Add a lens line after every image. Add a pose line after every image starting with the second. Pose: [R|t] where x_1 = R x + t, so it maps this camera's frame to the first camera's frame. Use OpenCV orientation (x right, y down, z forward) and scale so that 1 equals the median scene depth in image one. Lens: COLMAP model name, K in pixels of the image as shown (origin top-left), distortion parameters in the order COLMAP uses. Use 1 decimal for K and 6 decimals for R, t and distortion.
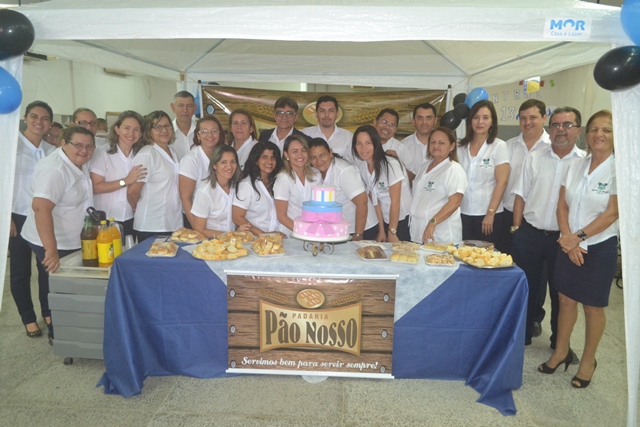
lens RADIAL K [[476.3, 0, 320.0], [0, 476.3, 225.6], [0, 0, 1]] dist [-0.014342, -0.002014]
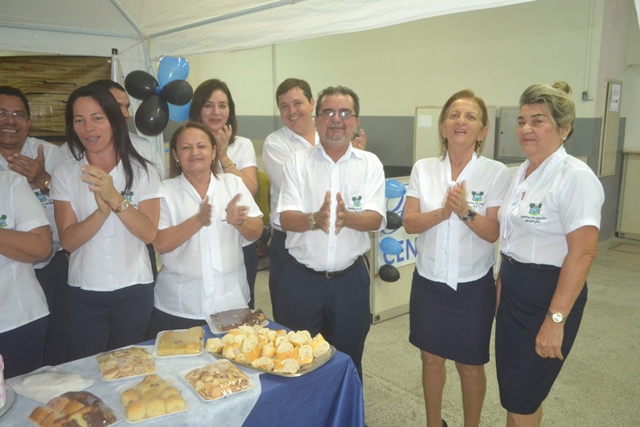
lens RADIAL K [[553.2, 0, 320.0], [0, 553.2, 213.5], [0, 0, 1]] dist [0.000671, 0.000060]
pose [[0.730867, -0.141834, 0.667620, -0.041195], [0.157293, 0.986841, 0.037457, -0.109664], [-0.664148, 0.077636, 0.743559, 0.458672]]
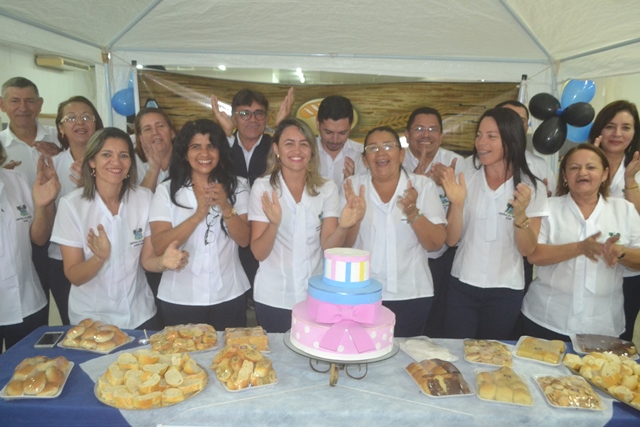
lens RADIAL K [[537.9, 0, 320.0], [0, 537.9, 213.5], [0, 0, 1]] dist [-0.009624, -0.013511]
pose [[0.999023, 0.002222, 0.044128, -0.052358], [-0.000113, 0.998860, -0.047745, -0.097891], [-0.044184, 0.047694, 0.997884, 0.397114]]
